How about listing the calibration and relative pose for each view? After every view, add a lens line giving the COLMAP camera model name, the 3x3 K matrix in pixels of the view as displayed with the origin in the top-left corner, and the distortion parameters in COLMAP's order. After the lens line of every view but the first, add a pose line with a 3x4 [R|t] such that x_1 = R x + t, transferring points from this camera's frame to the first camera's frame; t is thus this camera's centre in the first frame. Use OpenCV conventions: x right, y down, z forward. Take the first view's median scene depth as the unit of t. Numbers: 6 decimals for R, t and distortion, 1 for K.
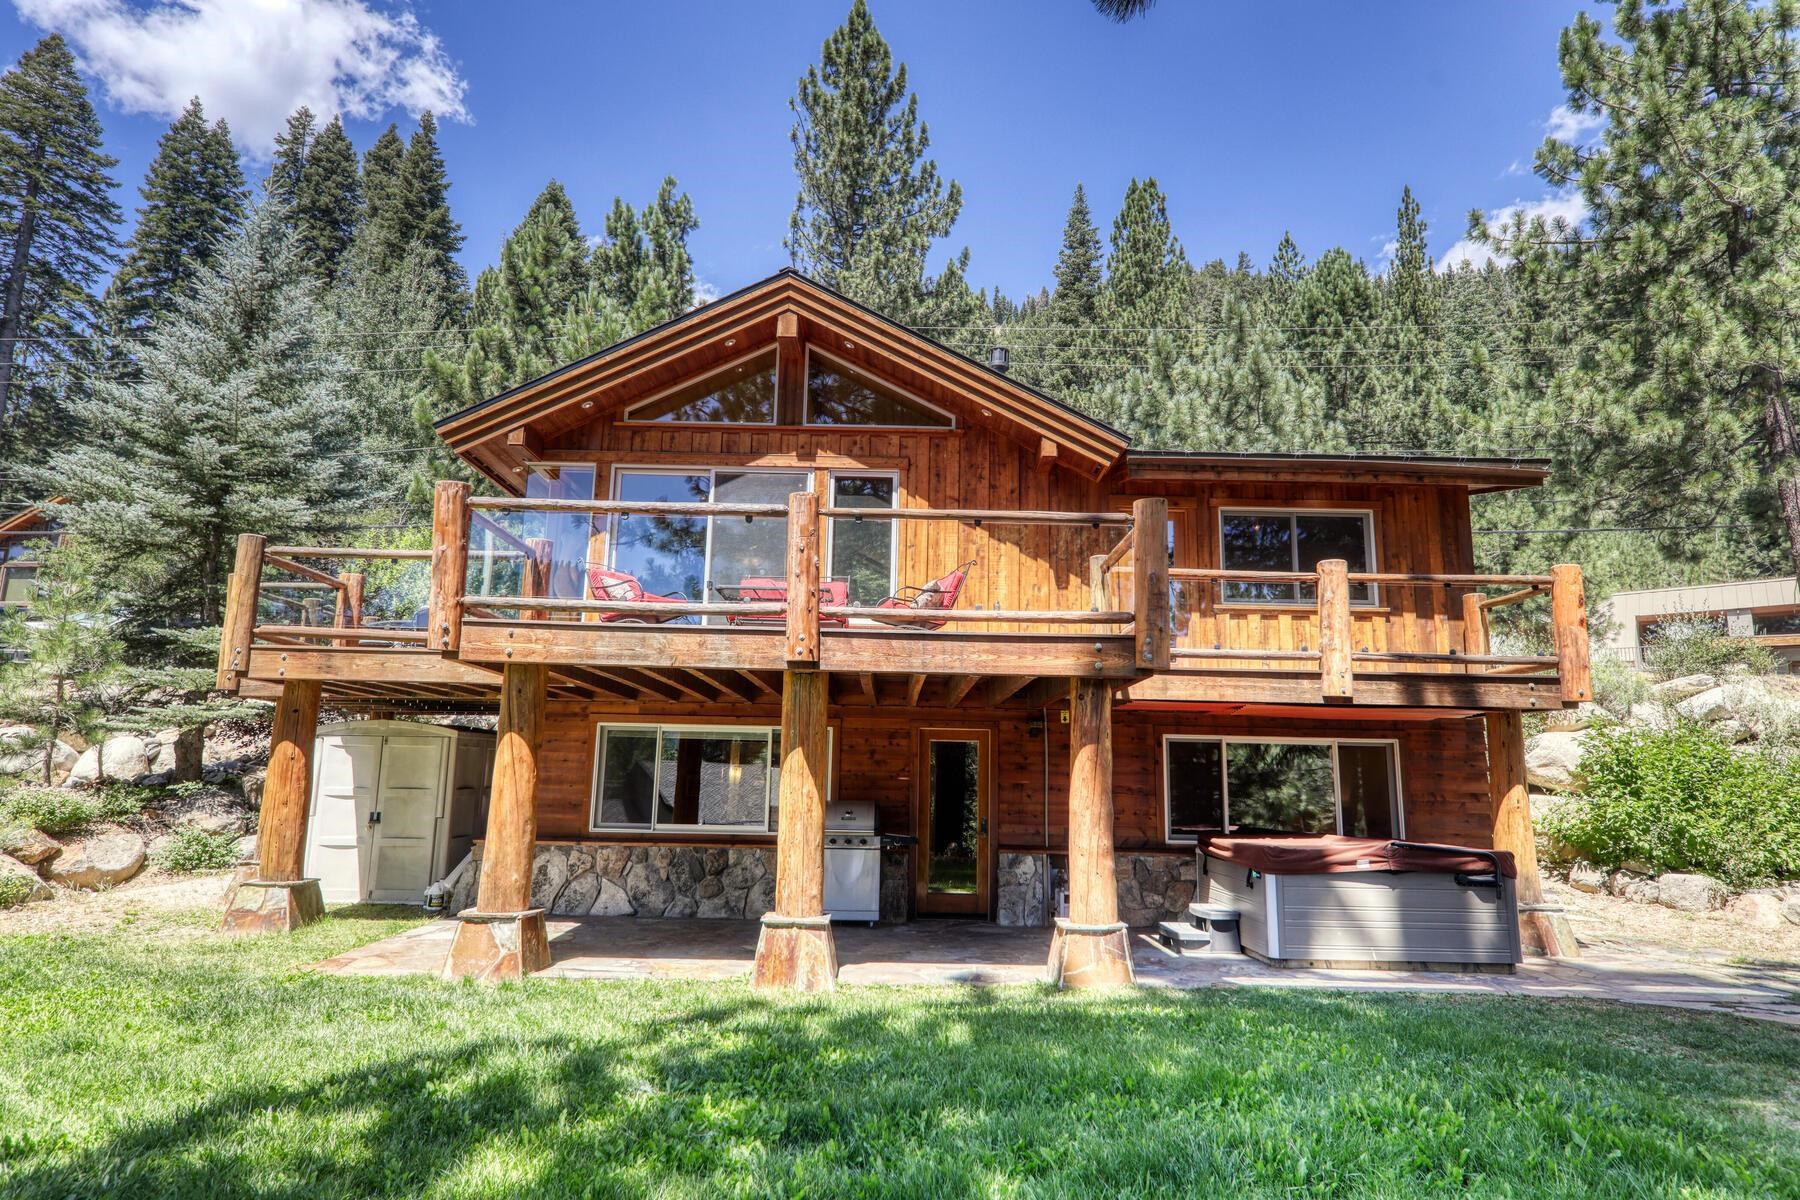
lens RADIAL K [[1008.4, 0, 899.8], [0, 1008.4, 597.2], [0, 0, 1]] dist [0.006869, 0.000970]
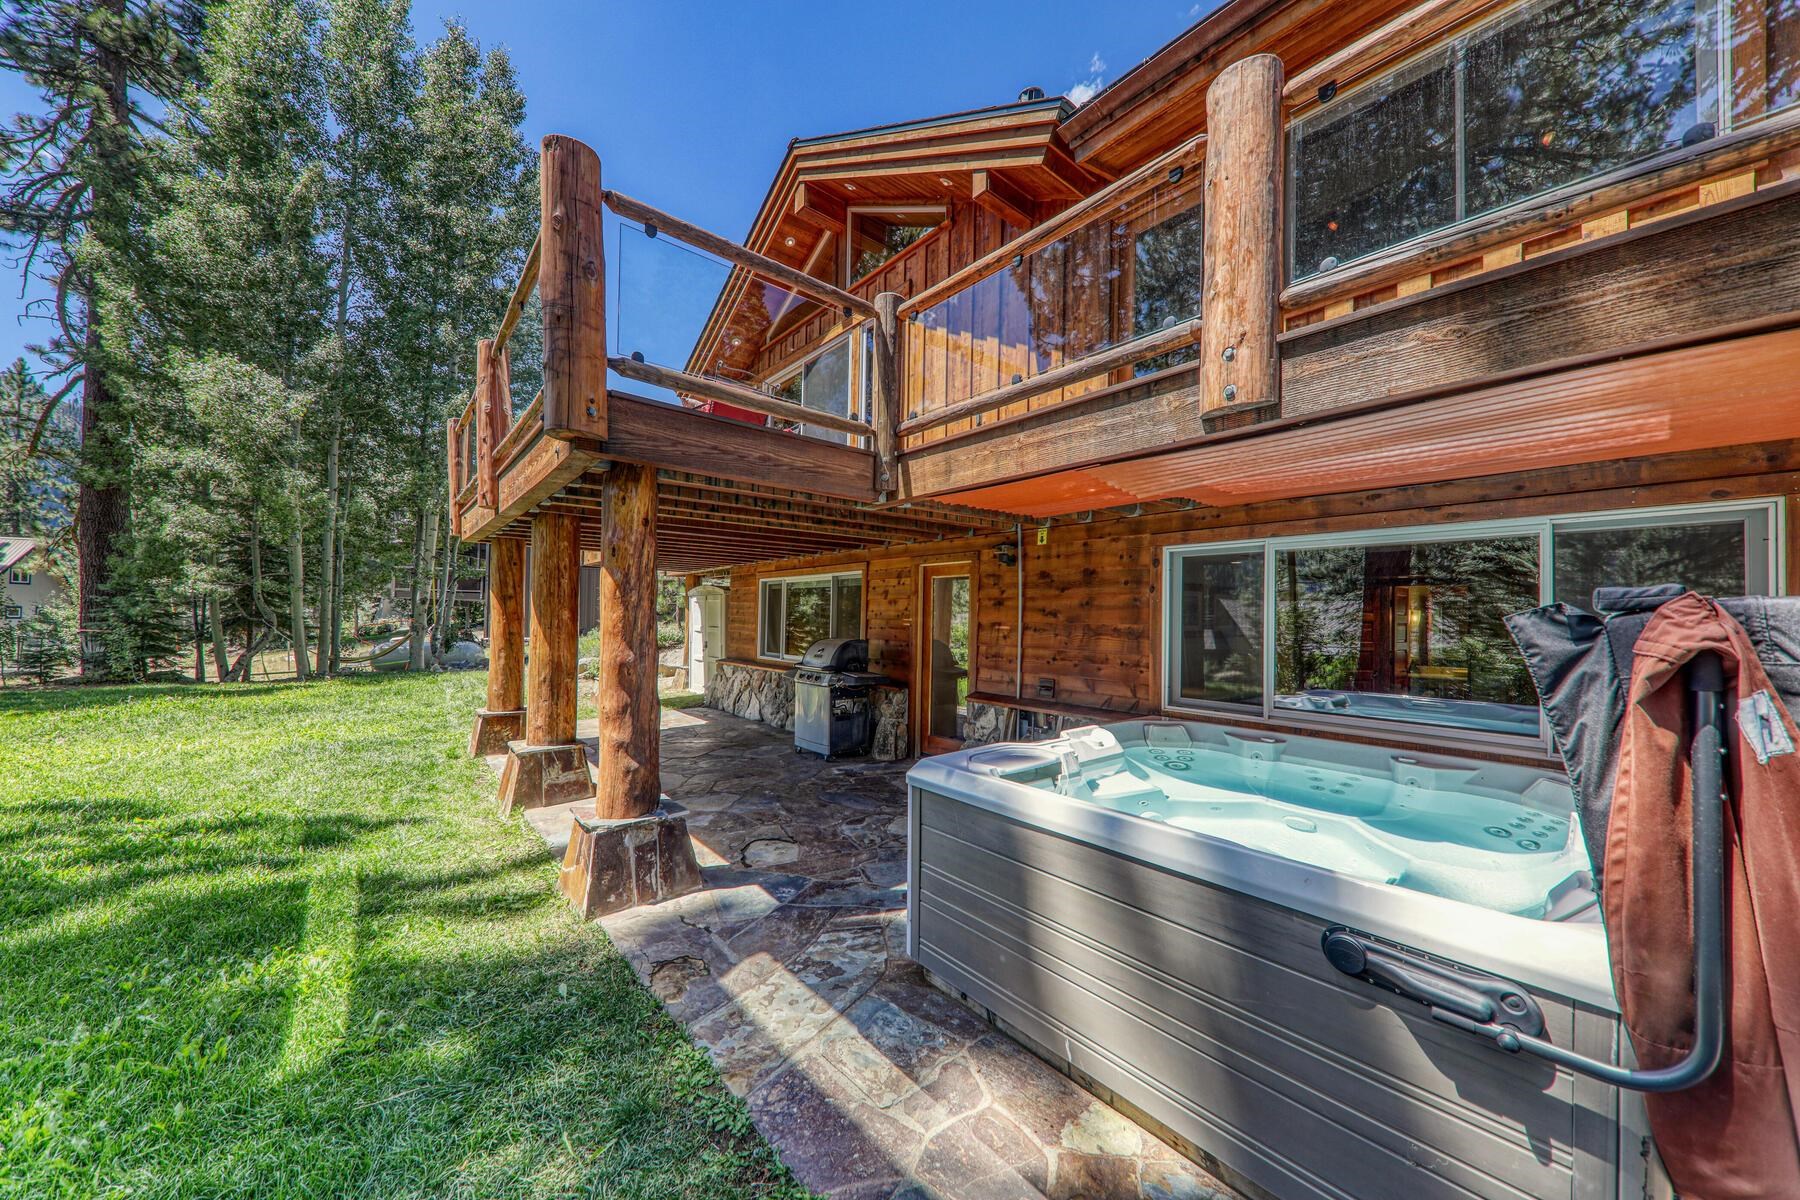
lens RADIAL K [[613.9, 0, 899.2], [0, 613.9, 611.8], [0, 0, 1]] dist [0.001157, -0.000023]
pose [[0.647948, -0.018813, -0.761452, 0.451291], [0.139708, 0.985670, 0.094529, 0.114994], [0.748762, -0.167631, 0.641292, 0.607921]]
